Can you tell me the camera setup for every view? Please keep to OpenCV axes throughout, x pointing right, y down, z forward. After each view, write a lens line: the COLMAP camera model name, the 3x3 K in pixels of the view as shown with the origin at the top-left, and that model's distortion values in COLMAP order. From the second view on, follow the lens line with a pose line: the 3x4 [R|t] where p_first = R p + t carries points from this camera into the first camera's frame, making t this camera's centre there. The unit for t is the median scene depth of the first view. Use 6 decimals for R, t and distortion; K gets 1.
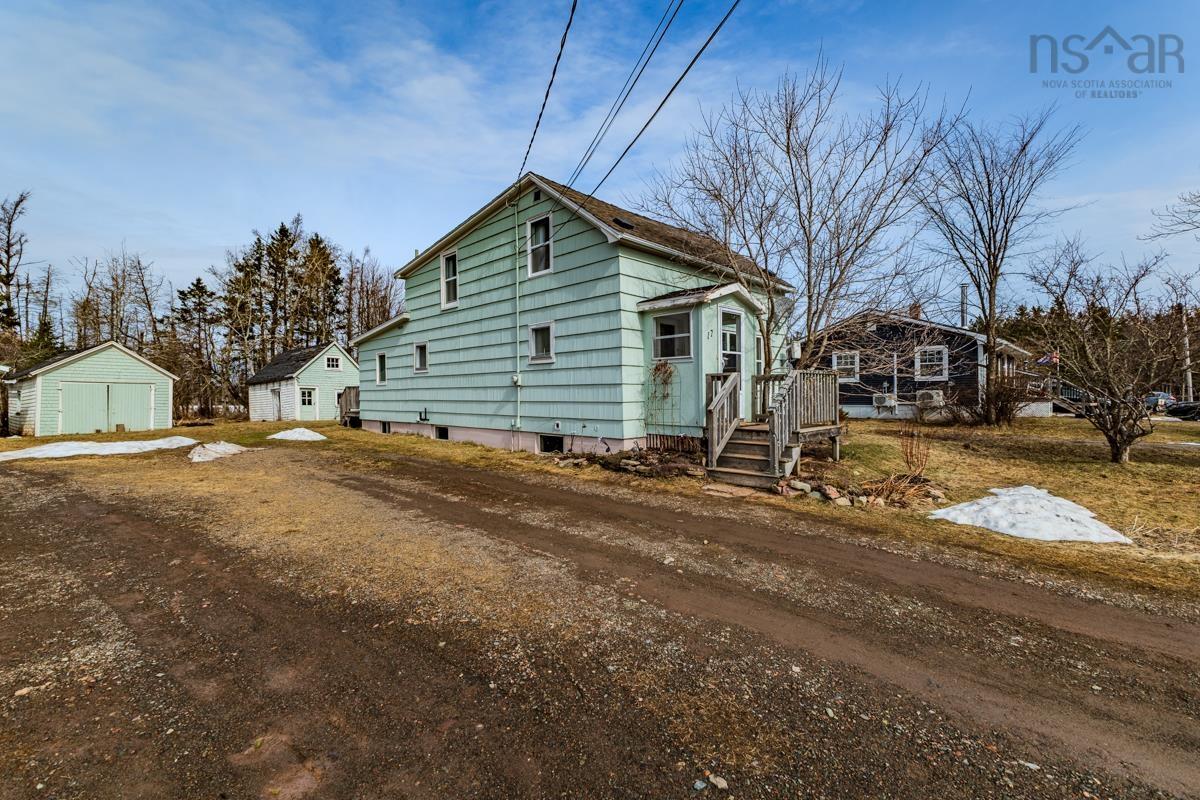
lens RADIAL K [[507.4, 0, 599.9], [0, 507.4, 400.0], [0, 0, 1]] dist [-0.000195, -0.001089]
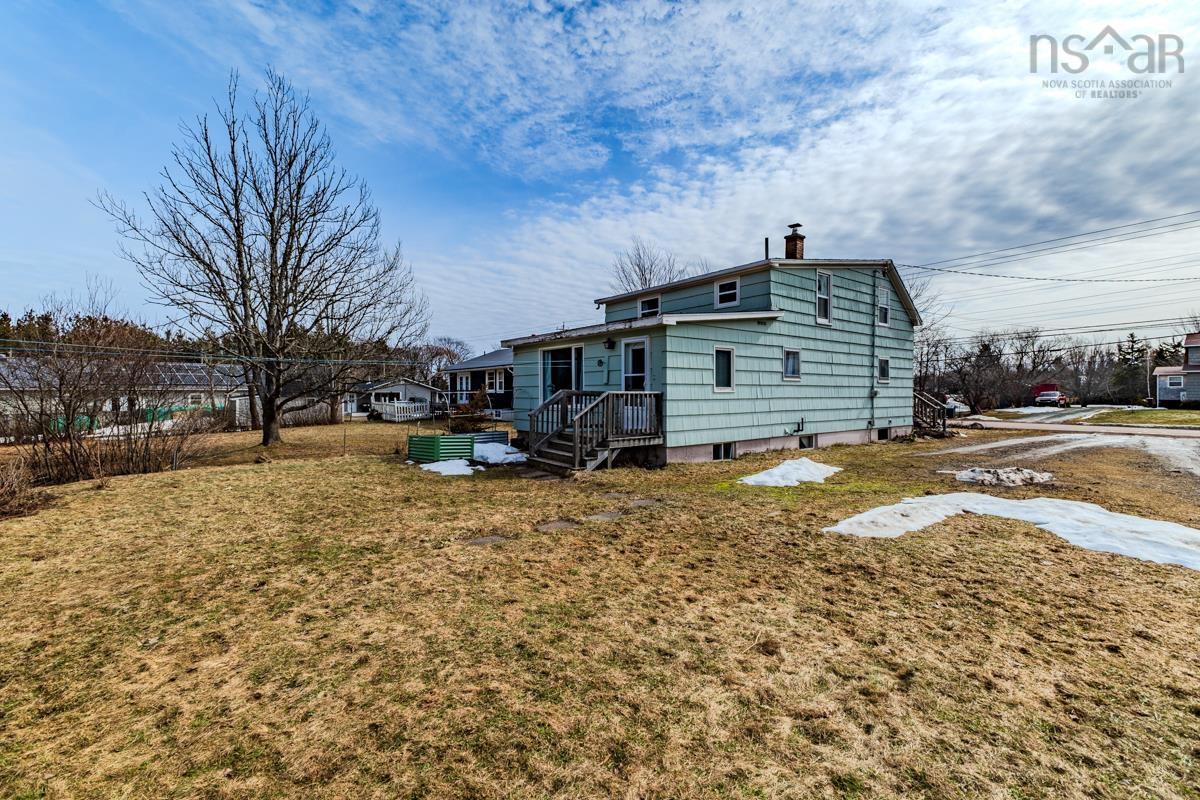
lens RADIAL K [[507.4, 0, 600.6], [0, 507.4, 407.9], [0, 0, 1]] dist [-0.000195, -0.001089]
pose [[0.154559, -0.001713, 0.987982, -0.997002], [0.028502, 0.999590, -0.002726, -0.008644], [-0.987572, 0.028580, 0.154544, 0.907267]]
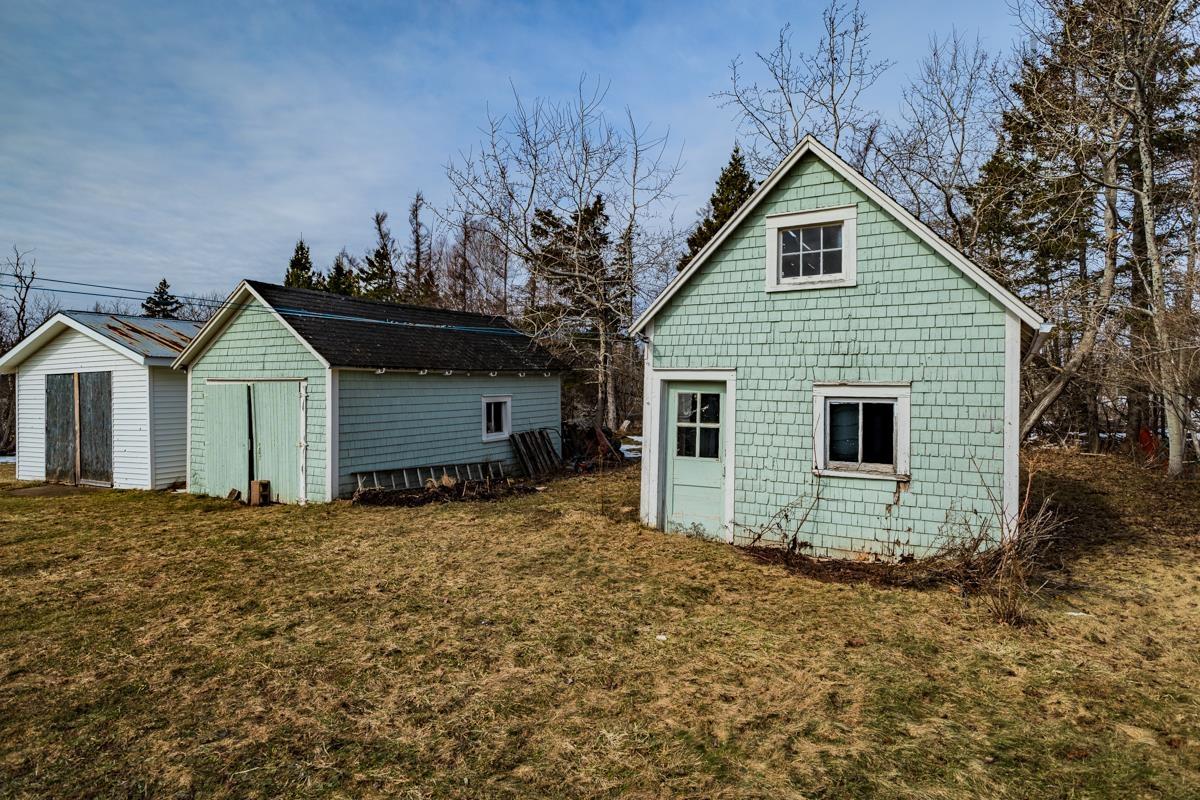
lens RADIAL K [[675.3, 0, 600.0], [0, 675.3, 394.7], [0, 0, 1]] dist [0.003954, 0.000257]
pose [[0.113070, 0.011717, -0.993518, -0.384384], [0.004601, 0.999914, 0.012316, -0.028627], [0.993576, -0.005964, 0.113007, 1.256413]]
